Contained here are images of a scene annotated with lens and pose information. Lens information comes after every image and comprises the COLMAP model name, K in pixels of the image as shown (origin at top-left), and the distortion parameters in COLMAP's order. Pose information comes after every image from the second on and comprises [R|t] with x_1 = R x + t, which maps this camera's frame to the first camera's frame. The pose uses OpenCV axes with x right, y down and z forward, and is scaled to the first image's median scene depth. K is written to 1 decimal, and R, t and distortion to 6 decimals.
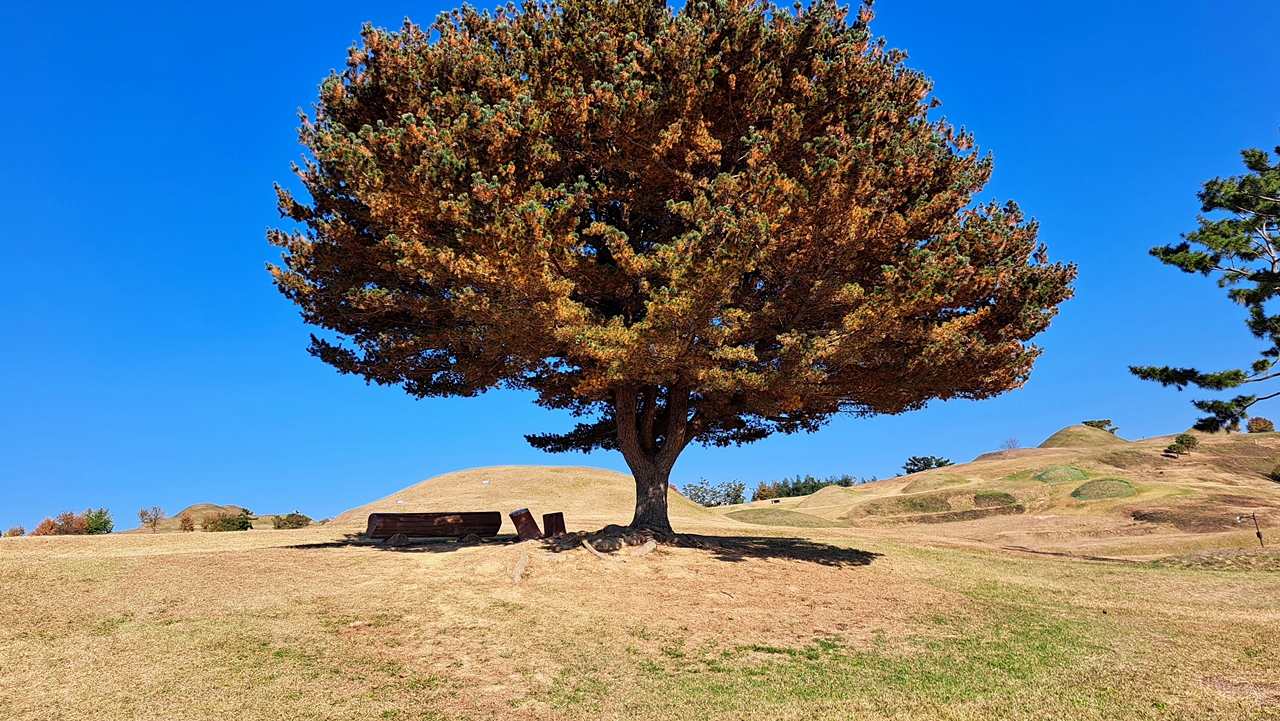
lens RADIAL K [[911.4, 0, 640.0], [0, 911.4, 360.5], [0, 0, 1]] dist [0.041979, -0.050877]
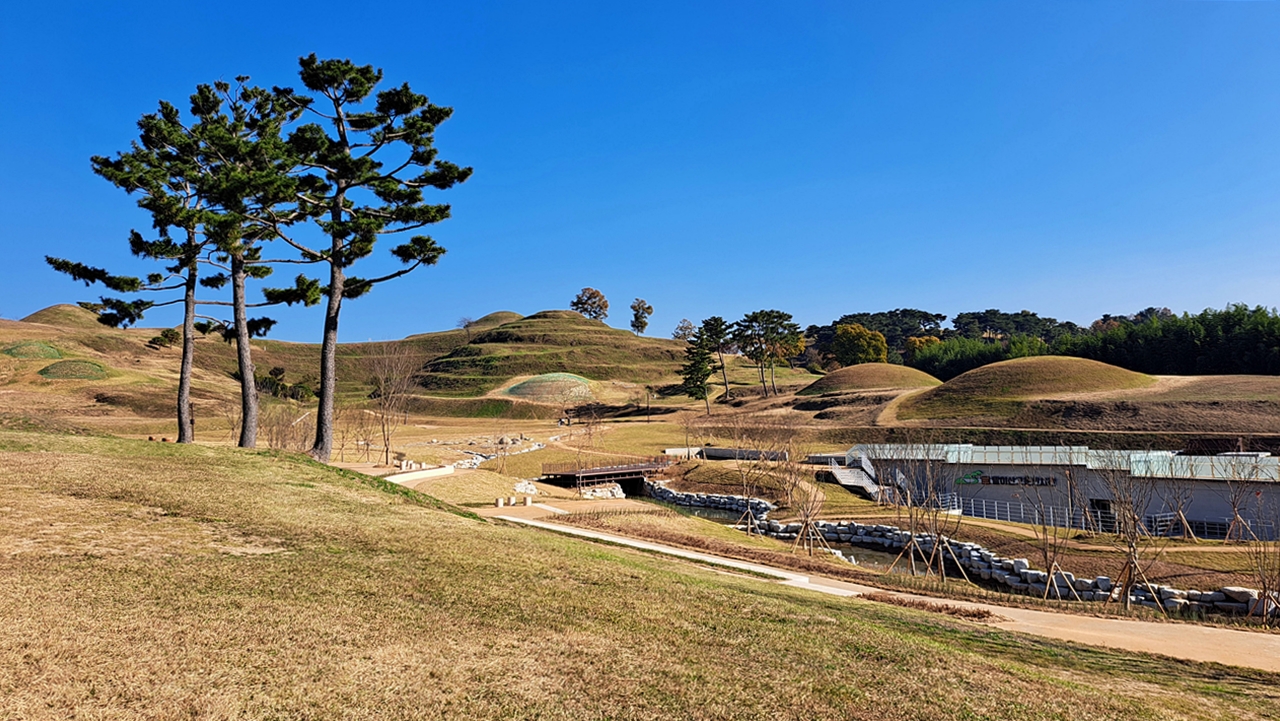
lens RADIAL K [[911.4, 0, 640.0], [0, 911.4, 360.5], [0, 0, 1]] dist [0.041979, -0.050877]
pose [[0.554348, 0.118067, 0.823868, 0.015967], [-0.216743, 0.976211, 0.005939, -0.012564], [-0.803568, -0.181860, 0.566750, -0.081536]]
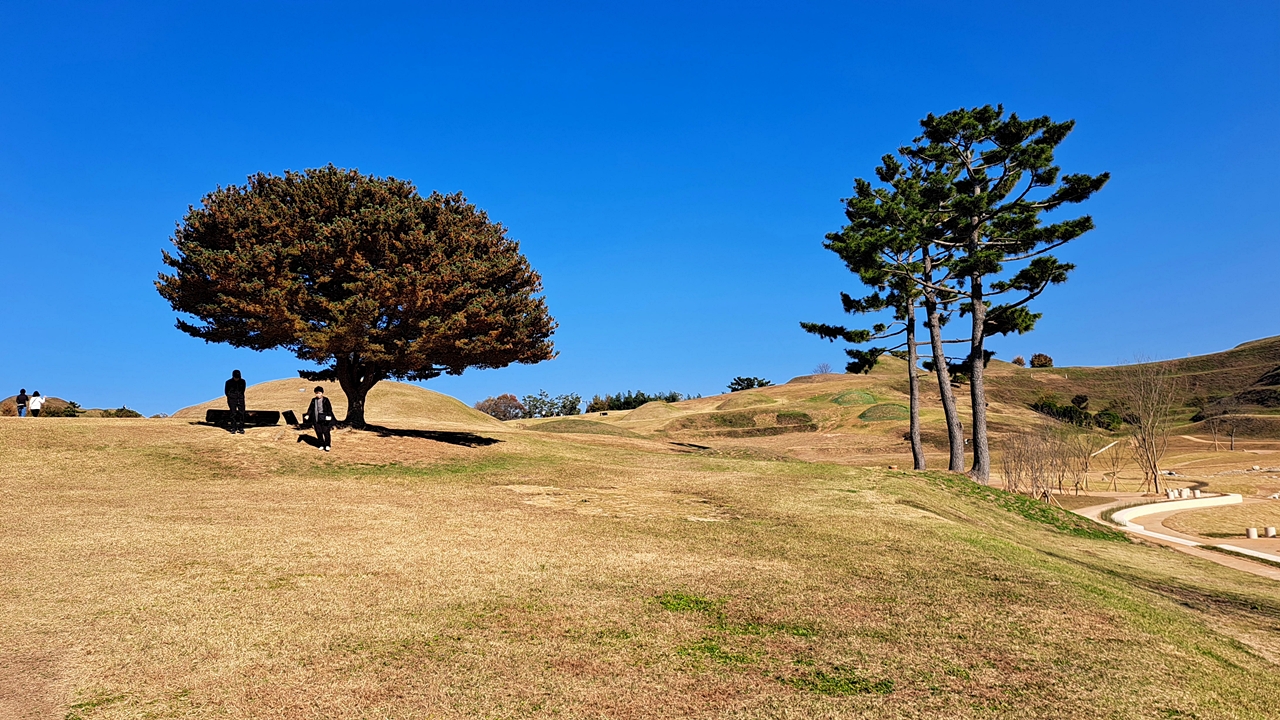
lens RADIAL K [[969.5, 0, 640.0], [0, 969.5, 360.0], [0, 0, 1]] dist [0.036713, -0.008844]
pose [[0.989768, 0.042200, 0.136301, 0.042742], [-0.055525, 0.993881, 0.095490, -0.024358], [-0.131438, -0.102081, 0.986055, -0.150859]]
